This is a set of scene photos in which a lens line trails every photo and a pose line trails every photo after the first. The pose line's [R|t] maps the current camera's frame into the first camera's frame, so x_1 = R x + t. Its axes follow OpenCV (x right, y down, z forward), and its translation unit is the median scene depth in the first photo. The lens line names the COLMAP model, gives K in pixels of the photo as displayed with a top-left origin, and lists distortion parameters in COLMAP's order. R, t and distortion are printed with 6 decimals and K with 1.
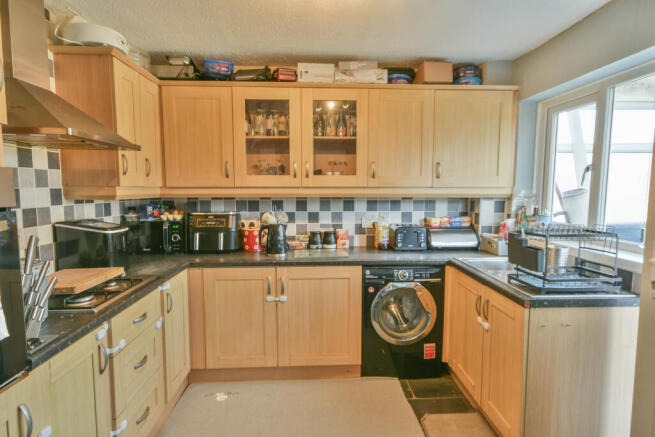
lens RADIAL K [[387.0, 0, 328.1], [0, 387.0, 220.5], [0, 0, 1]] dist [0.000678, 0.000238]
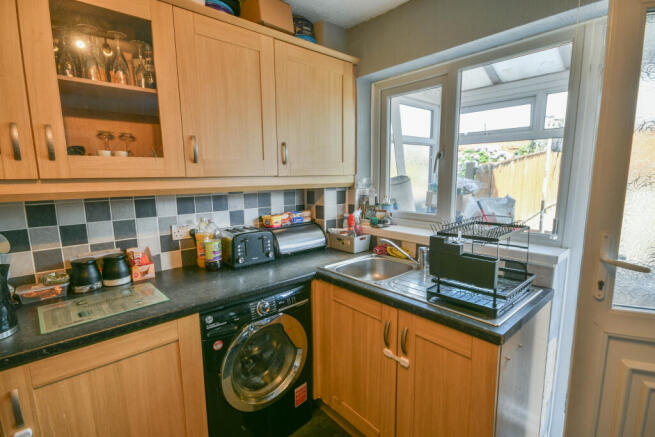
lens RADIAL K [[313.6, 0, 330.2], [0, 313.6, 221.1], [0, 0, 1]] dist [0.005379, -0.001841]
pose [[0.766805, -0.104006, 0.633398, -0.043776], [0.066482, 0.994347, 0.082790, -0.043563], [-0.638428, -0.021375, 0.769384, 0.468656]]
